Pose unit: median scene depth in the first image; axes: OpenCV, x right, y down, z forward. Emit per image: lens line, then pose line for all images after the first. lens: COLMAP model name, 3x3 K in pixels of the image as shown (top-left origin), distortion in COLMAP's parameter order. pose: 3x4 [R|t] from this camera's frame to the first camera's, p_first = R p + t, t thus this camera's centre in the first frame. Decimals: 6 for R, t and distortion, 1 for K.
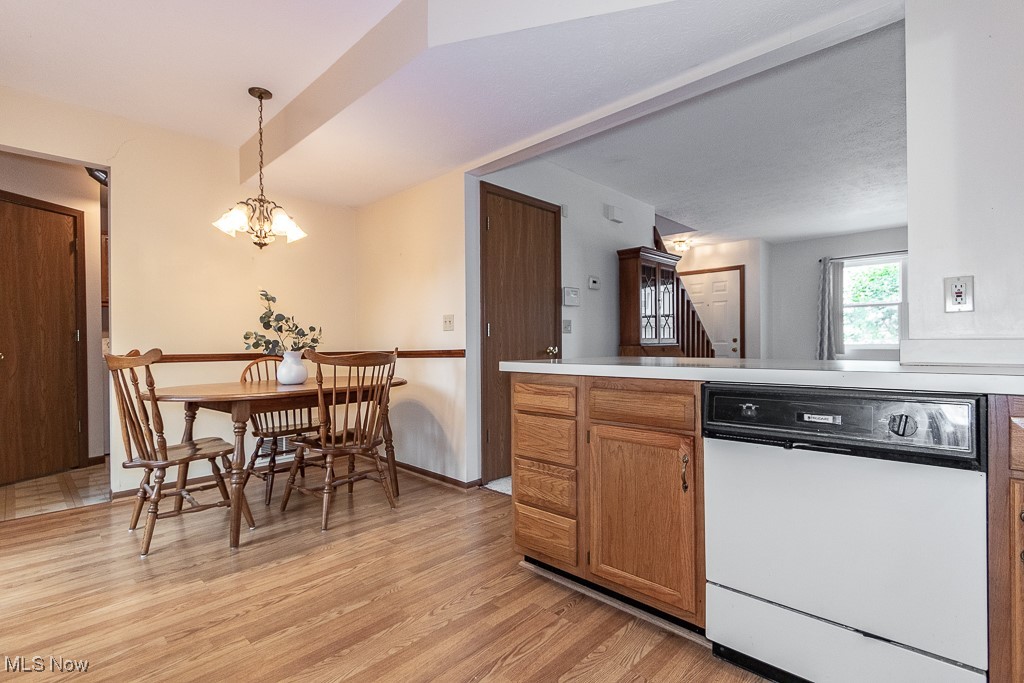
lens RADIAL K [[475.9, 0, 503.8], [0, 475.9, 346.4], [0, 0, 1]] dist [0.011378, -0.006786]
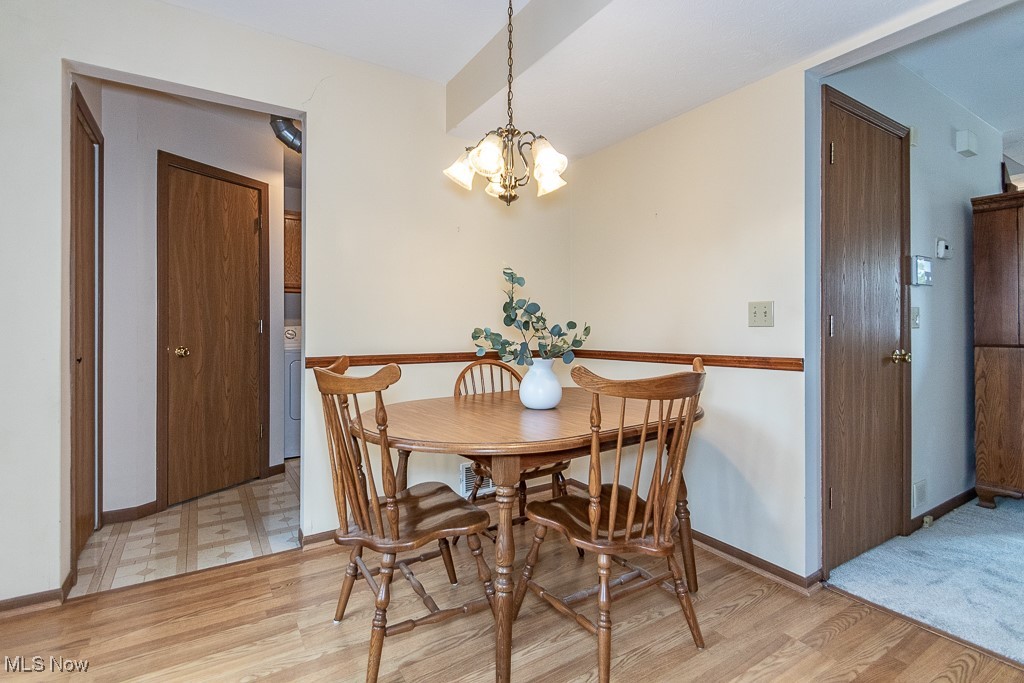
lens RADIAL K [[475.9, 0, 499.5], [0, 475.9, 323.3], [0, 0, 1]] dist [0.011378, -0.006786]
pose [[0.971850, 0.007653, -0.235474, -0.316141], [-0.009670, 0.999926, -0.007411, -0.030624], [0.235400, 0.009479, 0.971852, 0.308942]]
